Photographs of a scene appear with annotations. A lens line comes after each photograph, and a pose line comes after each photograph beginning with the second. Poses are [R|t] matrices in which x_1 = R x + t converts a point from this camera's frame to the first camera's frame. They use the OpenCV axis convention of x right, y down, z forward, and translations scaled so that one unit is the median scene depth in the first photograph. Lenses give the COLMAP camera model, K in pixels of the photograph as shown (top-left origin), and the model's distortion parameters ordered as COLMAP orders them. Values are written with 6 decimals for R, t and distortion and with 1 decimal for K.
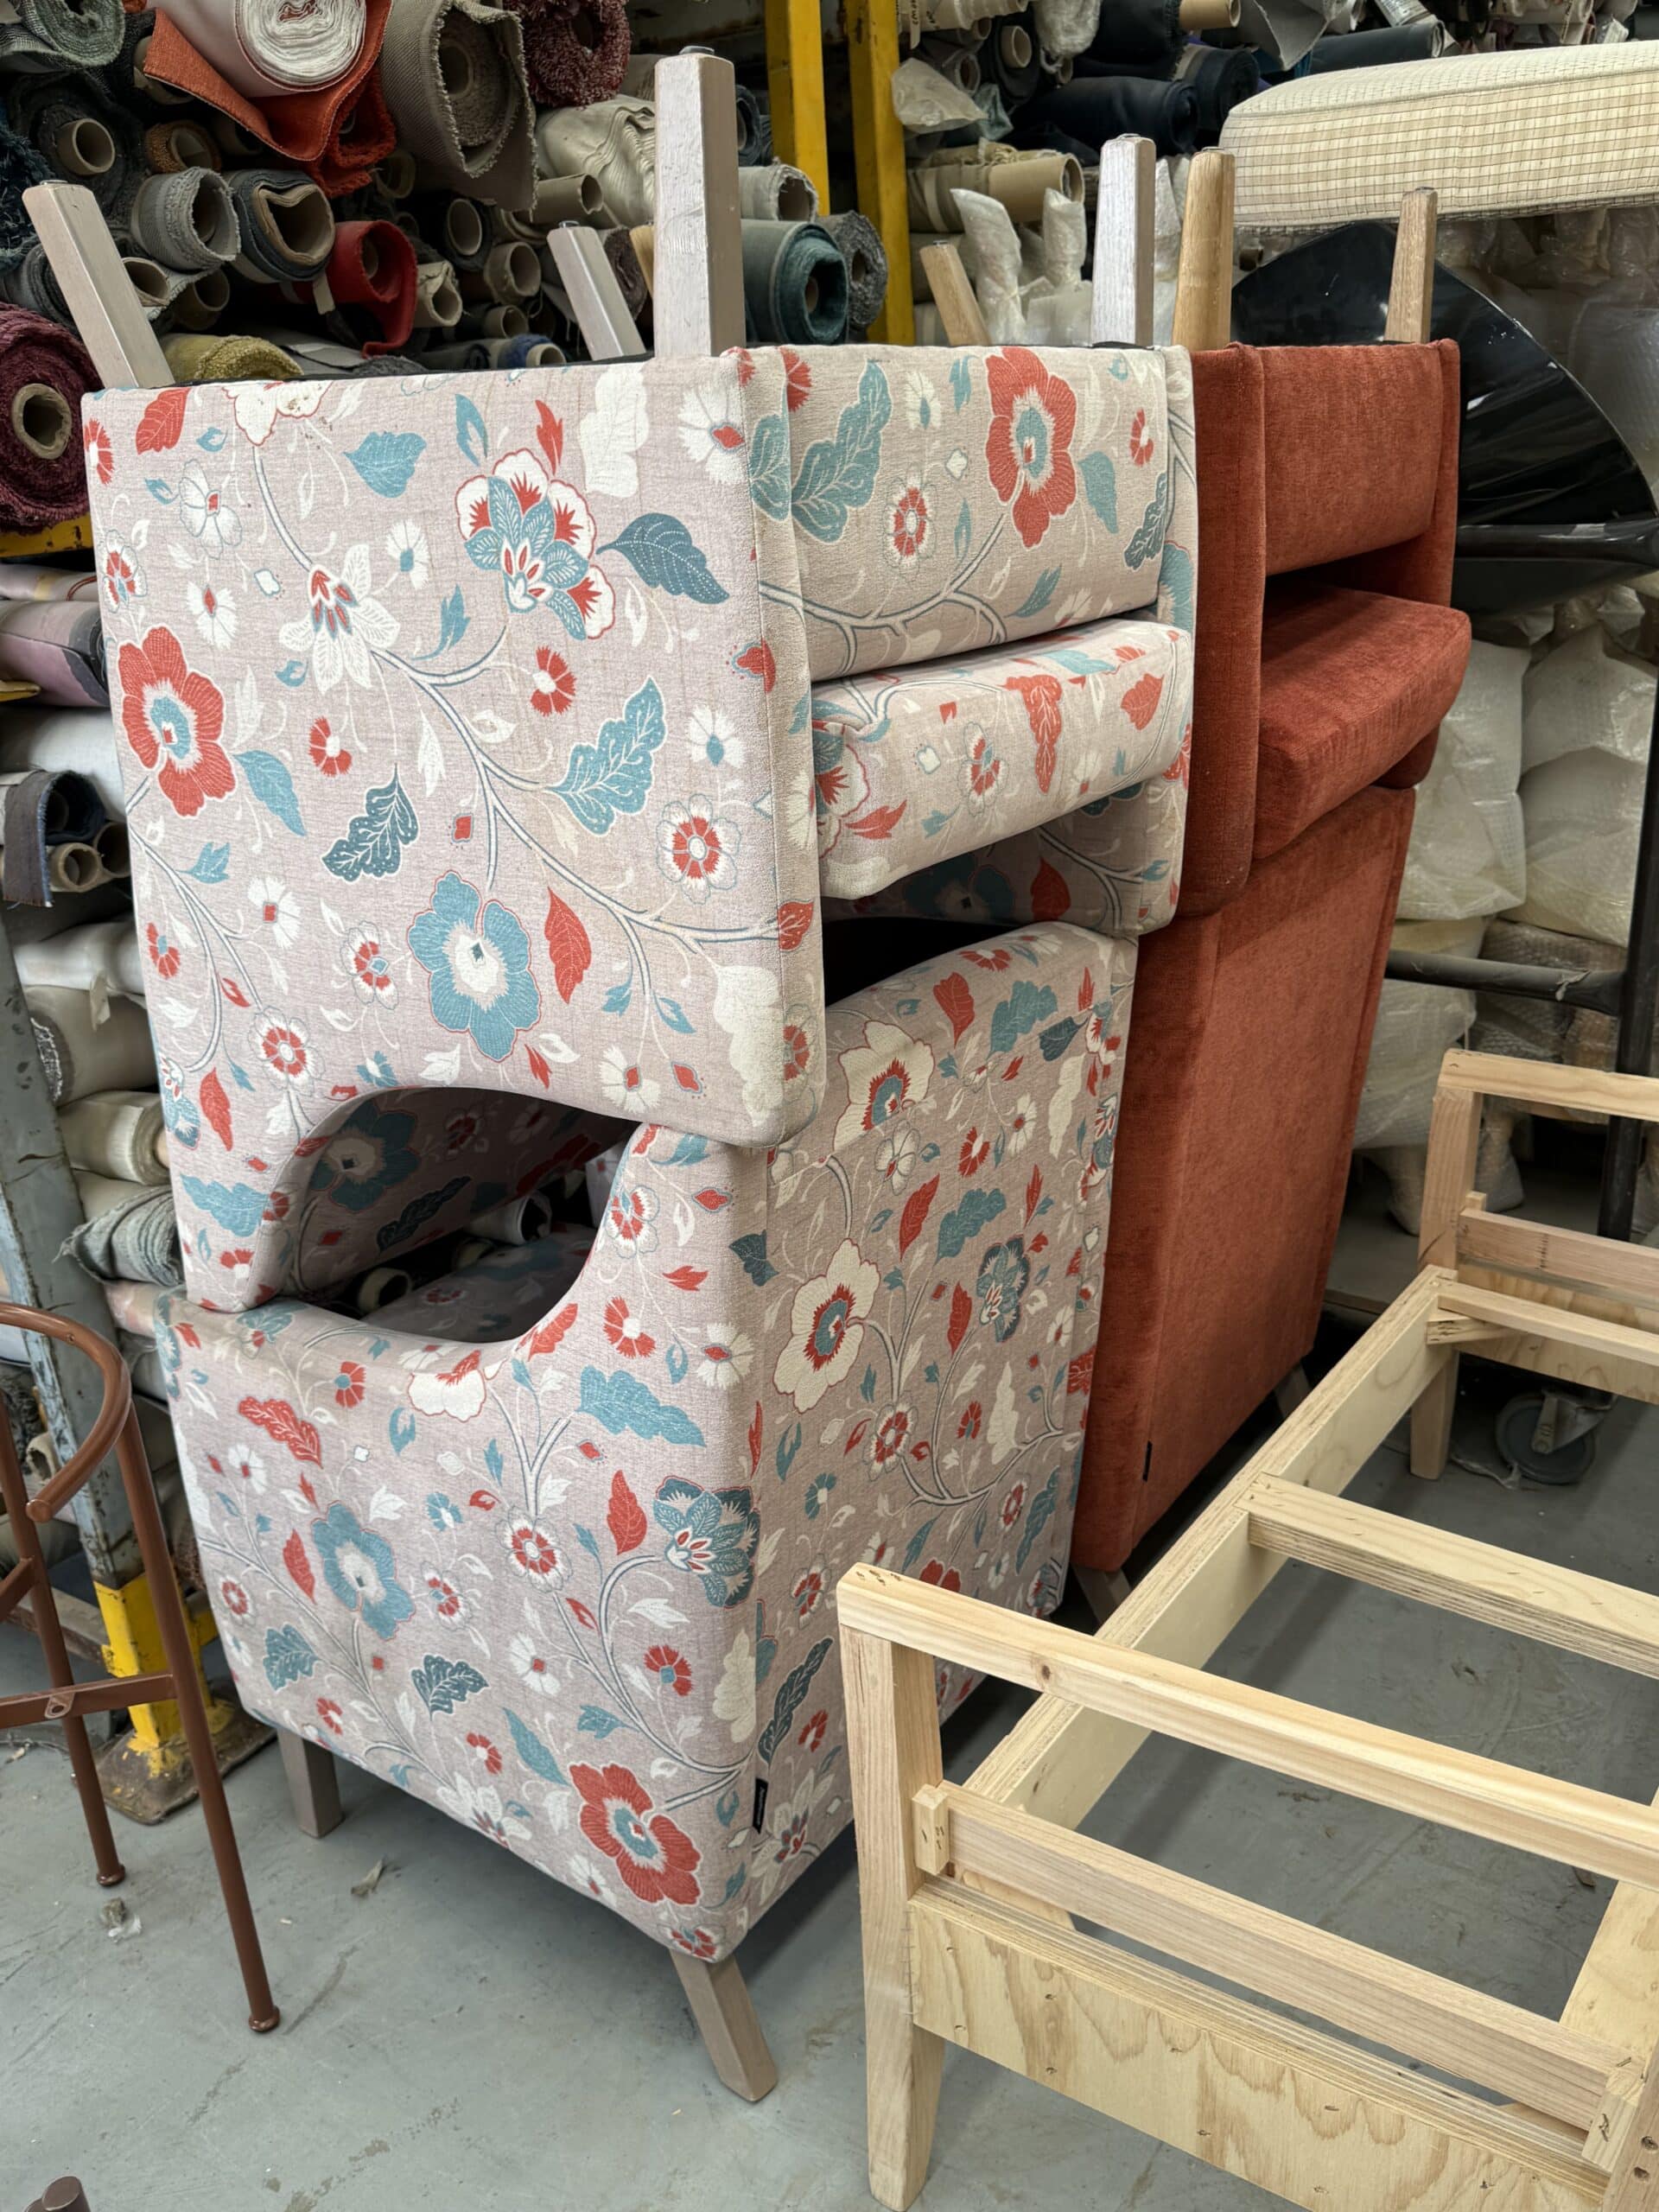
lens RADIAL K [[1780.8, 0, 872.7], [0, 1780.8, 1111.7], [0, 0, 1]] dist [0.195533, -0.444602]
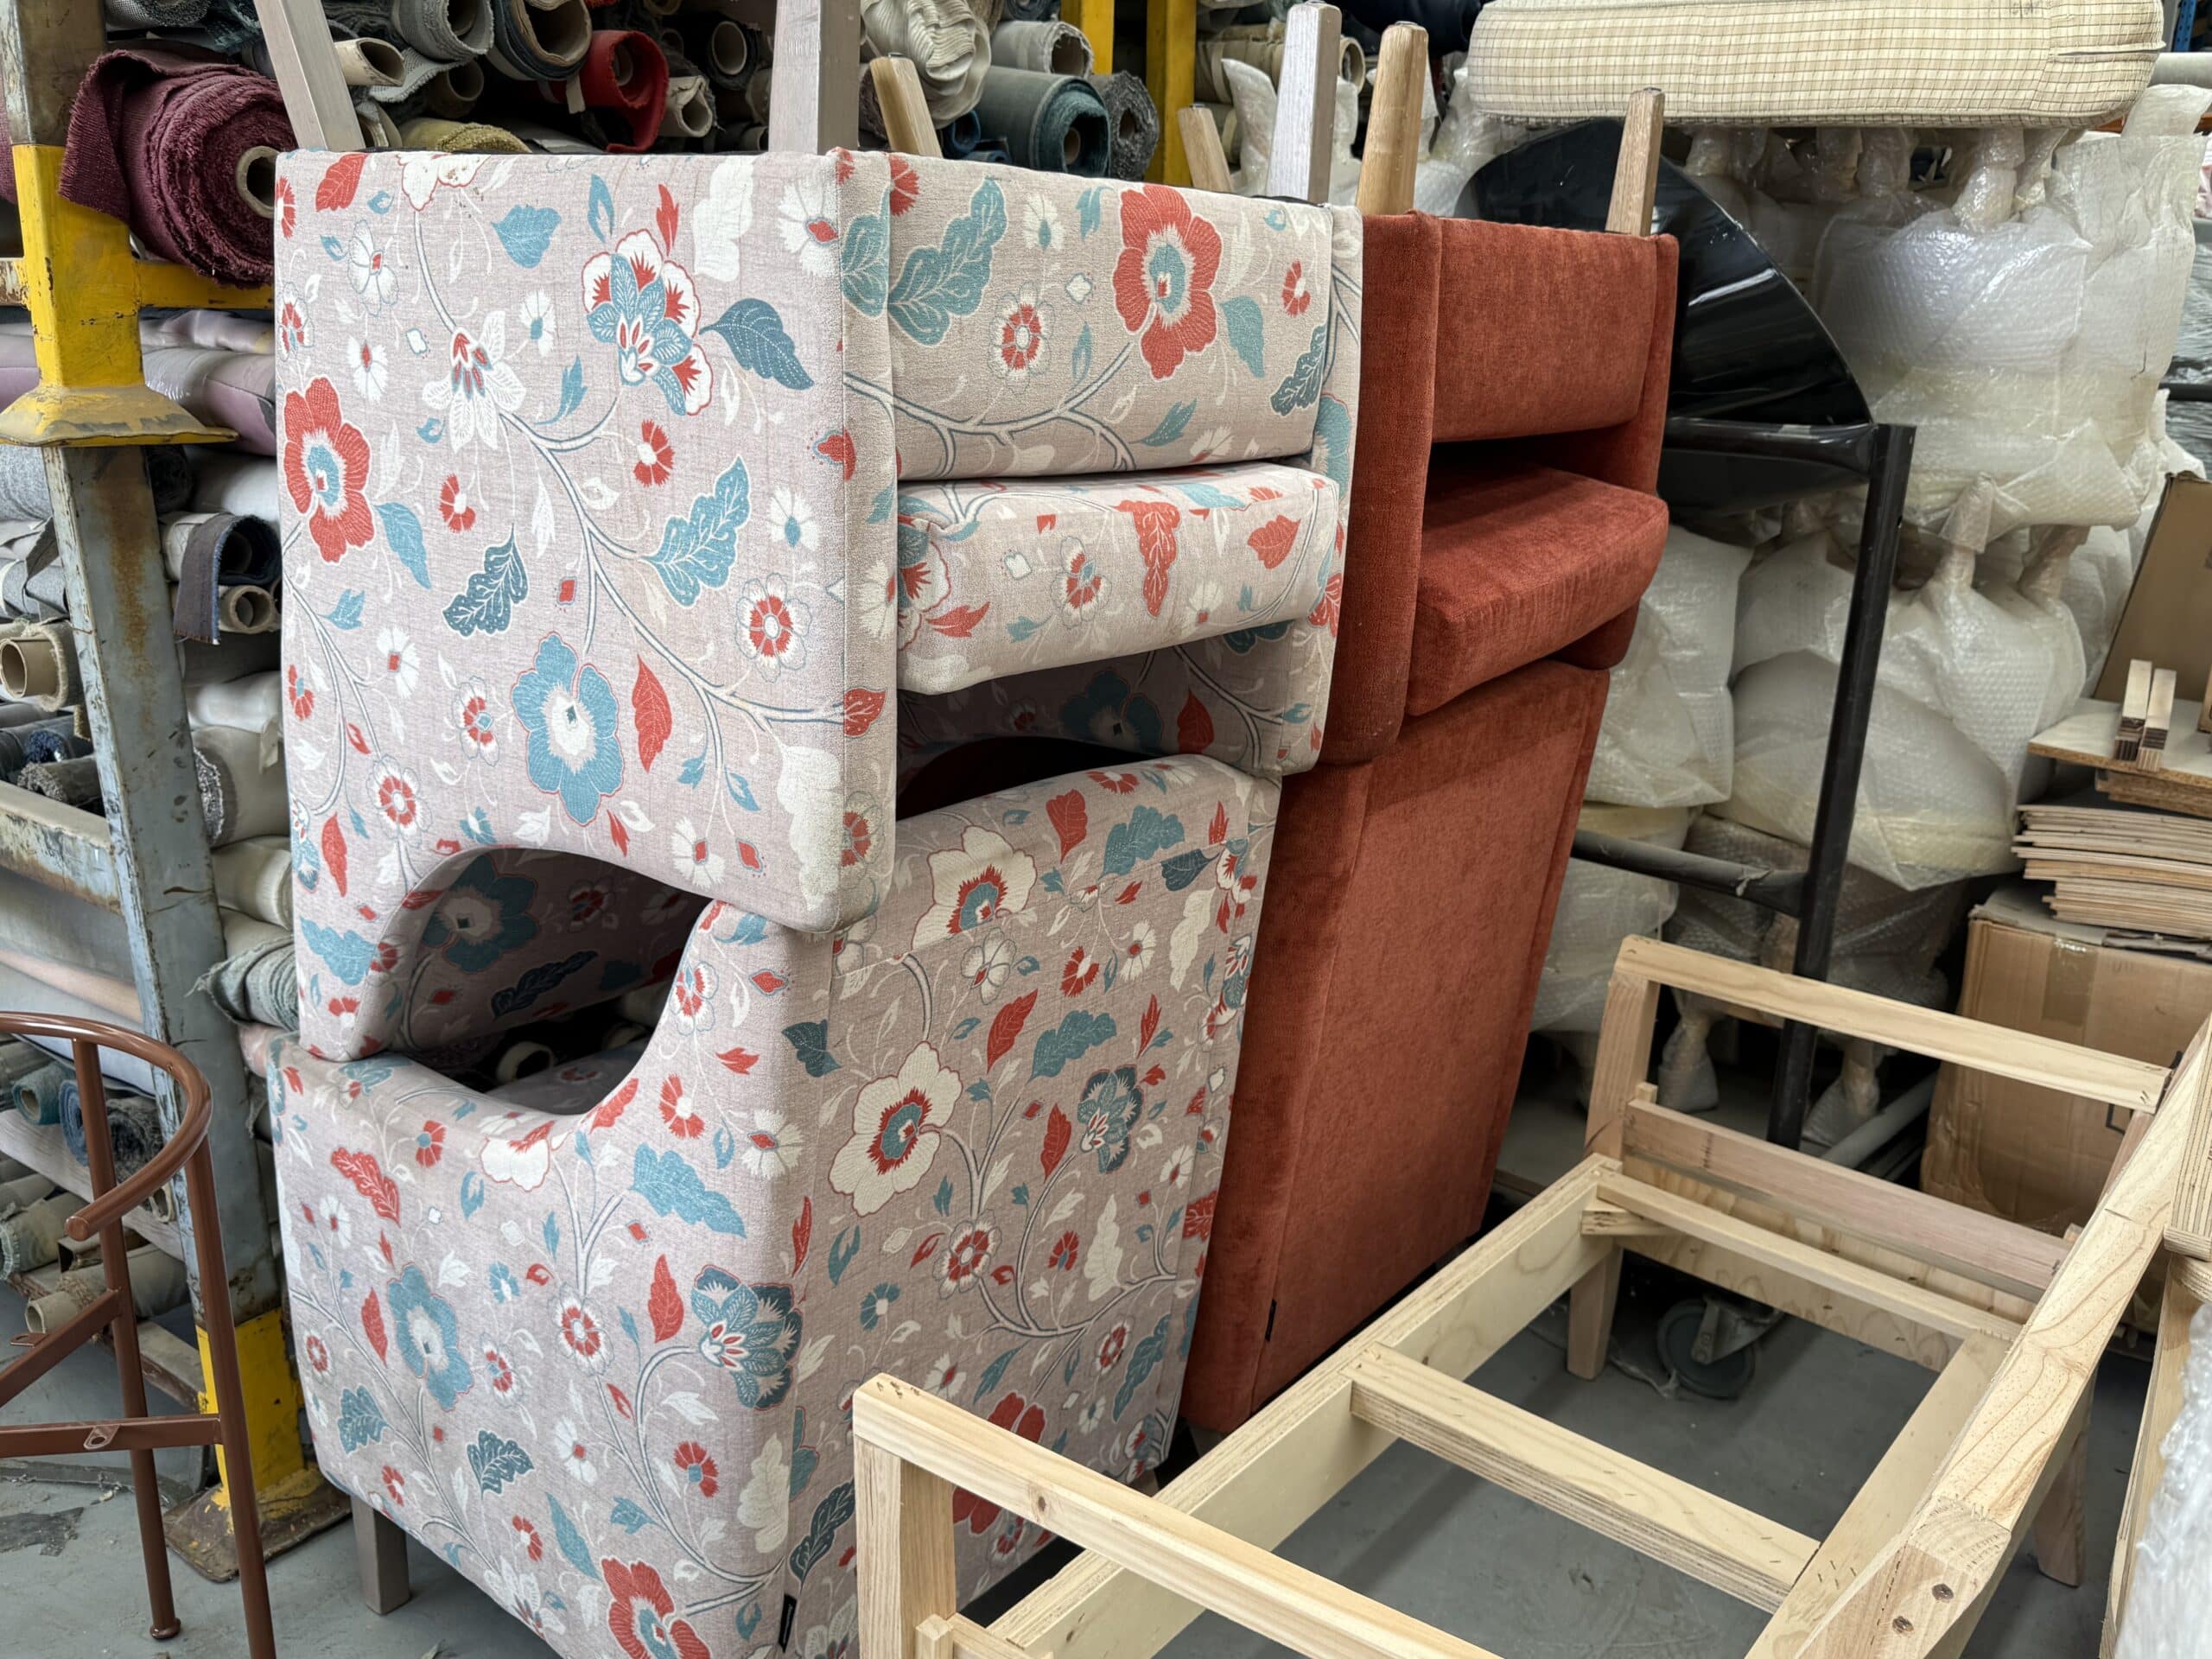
lens RADIAL K [[1780.8, 0, 1106.0], [0, 1780.8, 829.5], [0, 0, 1]] dist [0.195533, -0.444602]
pose [[0.994345, 0.100255, -0.035017, 0.102831], [-0.102584, 0.992067, -0.072661, 0.015288], [0.027455, 0.075842, 0.996742, 0.004828]]
